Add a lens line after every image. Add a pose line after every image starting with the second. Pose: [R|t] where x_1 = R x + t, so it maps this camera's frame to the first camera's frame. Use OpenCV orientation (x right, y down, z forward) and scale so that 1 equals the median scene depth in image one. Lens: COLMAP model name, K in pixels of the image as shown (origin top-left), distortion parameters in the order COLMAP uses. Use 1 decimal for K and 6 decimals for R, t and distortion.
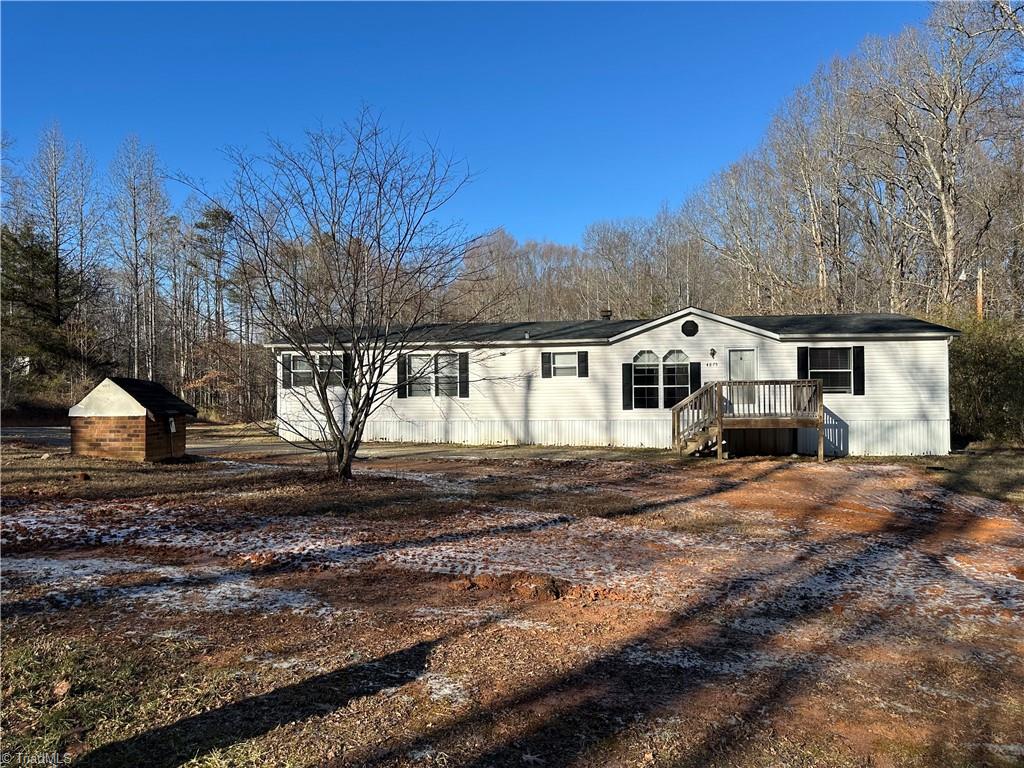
lens RADIAL K [[692.9, 0, 510.8], [0, 692.9, 378.8], [0, 0, 1]] dist [0.136557, -0.207938]
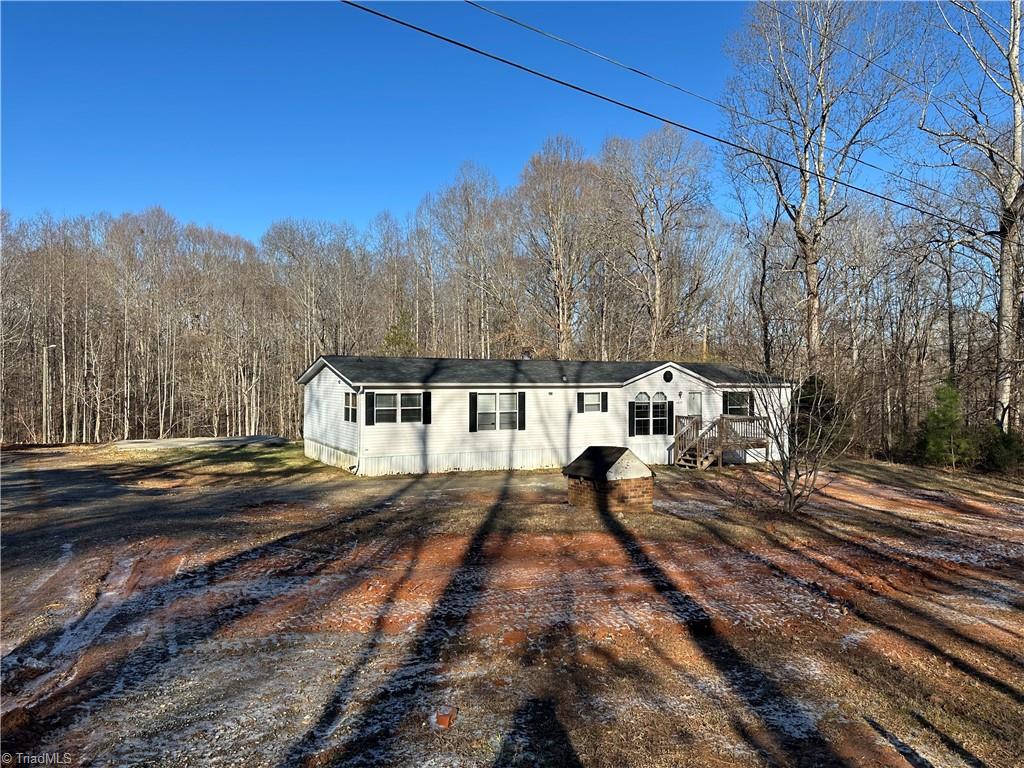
lens RADIAL K [[692.9, 0, 510.8], [0, 692.9, 378.8], [0, 0, 1]] dist [0.136557, -0.207938]
pose [[0.816420, 0.012546, 0.577322, -0.783166], [-0.021403, 0.999734, 0.008542, -0.071373], [-0.577061, -0.019331, 0.816472, 0.050270]]
